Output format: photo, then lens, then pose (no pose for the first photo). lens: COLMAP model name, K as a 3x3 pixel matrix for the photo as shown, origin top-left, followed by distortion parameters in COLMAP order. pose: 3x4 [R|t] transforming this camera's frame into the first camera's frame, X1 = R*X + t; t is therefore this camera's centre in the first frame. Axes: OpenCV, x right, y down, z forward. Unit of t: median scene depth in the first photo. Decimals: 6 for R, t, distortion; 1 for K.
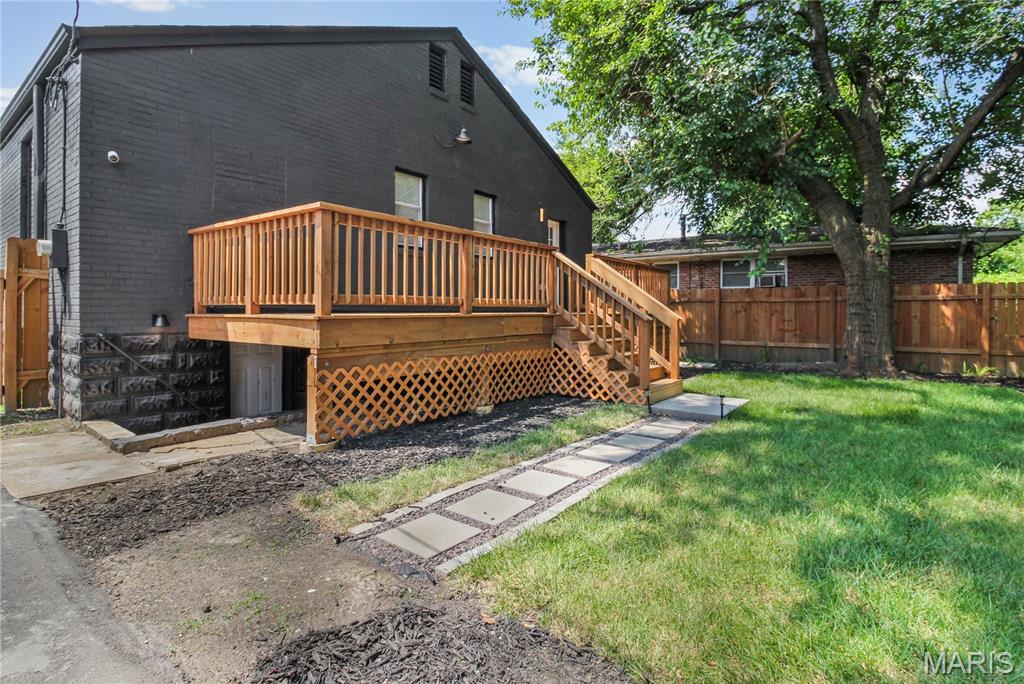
lens RADIAL K [[494.6, 0, 517.8], [0, 494.6, 339.1], [0, 0, 1]] dist [0.003400, -0.003992]
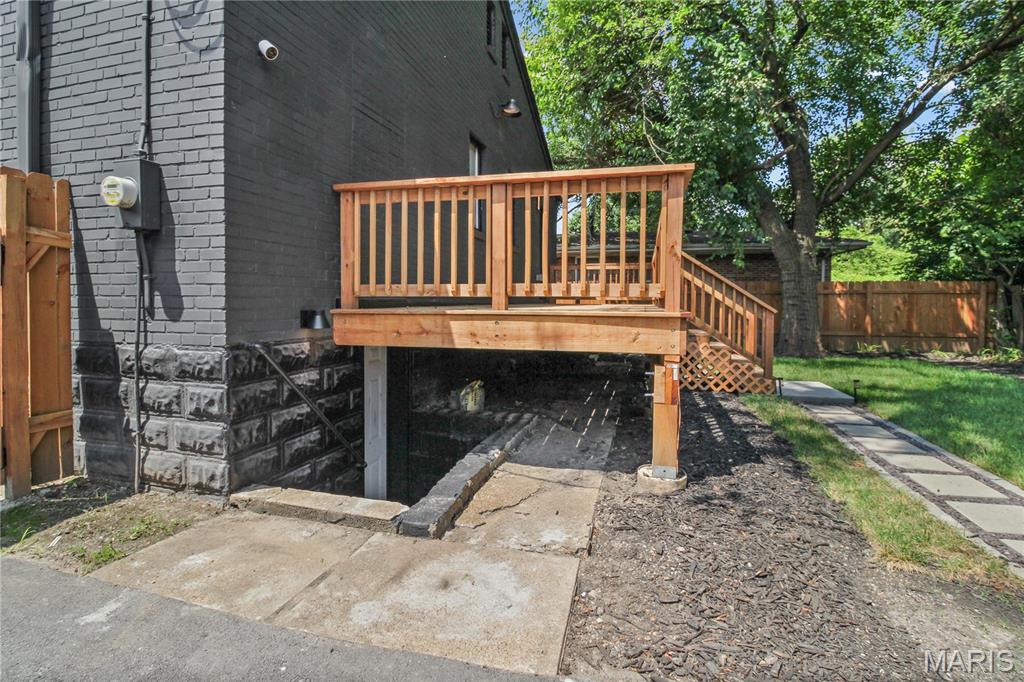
lens RADIAL K [[480.1, 0, 527.4], [0, 480.1, 333.7], [0, 0, 1]] dist [0.014430, -0.011786]
pose [[0.923102, -0.026300, 0.383655, -0.546411], [0.023169, 0.999650, 0.012779, -0.015944], [-0.383856, -0.002908, 0.923388, 0.237759]]
